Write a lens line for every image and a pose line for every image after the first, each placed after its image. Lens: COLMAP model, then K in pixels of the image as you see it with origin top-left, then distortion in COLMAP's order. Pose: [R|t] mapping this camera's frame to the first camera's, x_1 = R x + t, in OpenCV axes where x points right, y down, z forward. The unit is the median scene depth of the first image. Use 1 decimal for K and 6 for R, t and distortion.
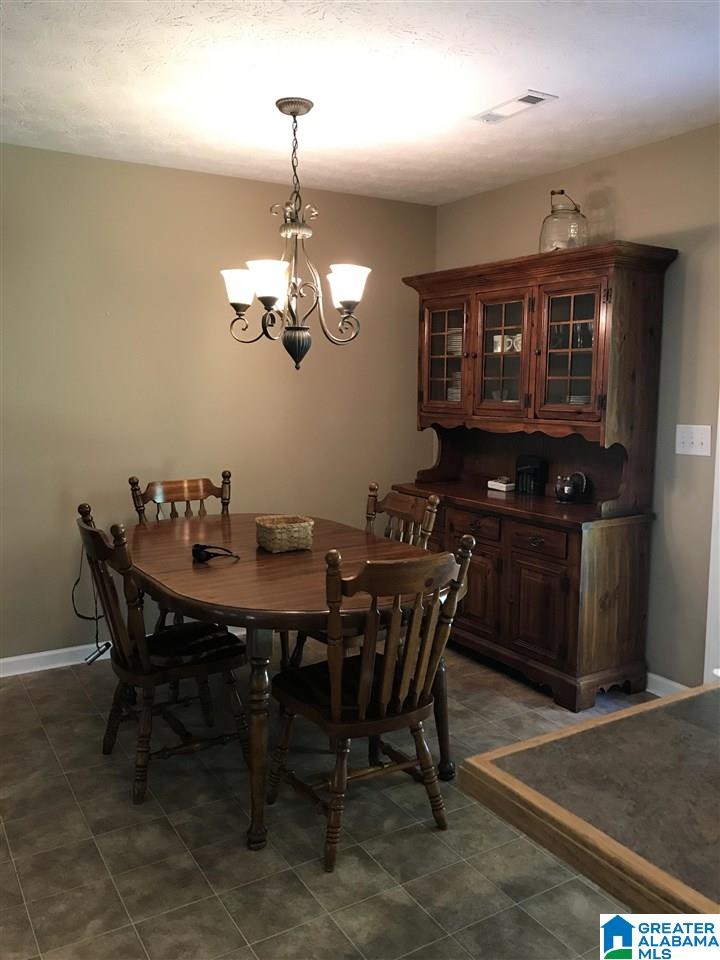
lens RADIAL K [[789.0, 0, 360.0], [0, 789.0, 480.0], [0, 0, 1]] dist [-0.003062, -0.001203]
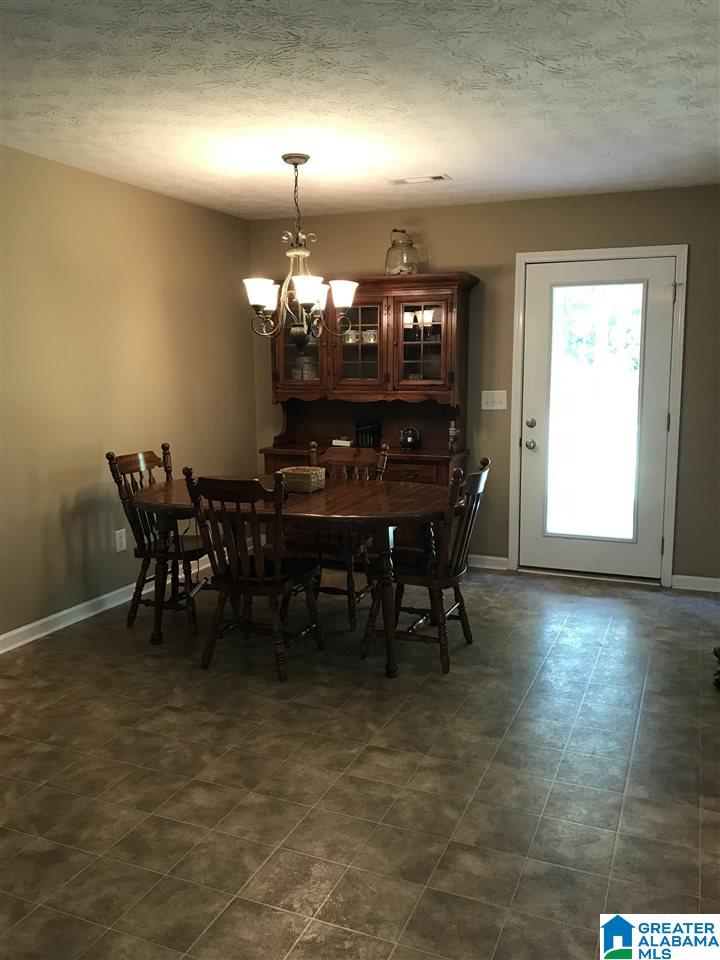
lens RADIAL K [[801.8, 0, 360.0], [0, 801.8, 480.0], [0, 0, 1]] dist [0.046203, -0.001574]
pose [[0.813072, -0.092241, 0.574809, -0.680167], [0.080601, 0.995695, 0.045771, 0.012009], [-0.576557, 0.009115, 0.817006, -0.145922]]
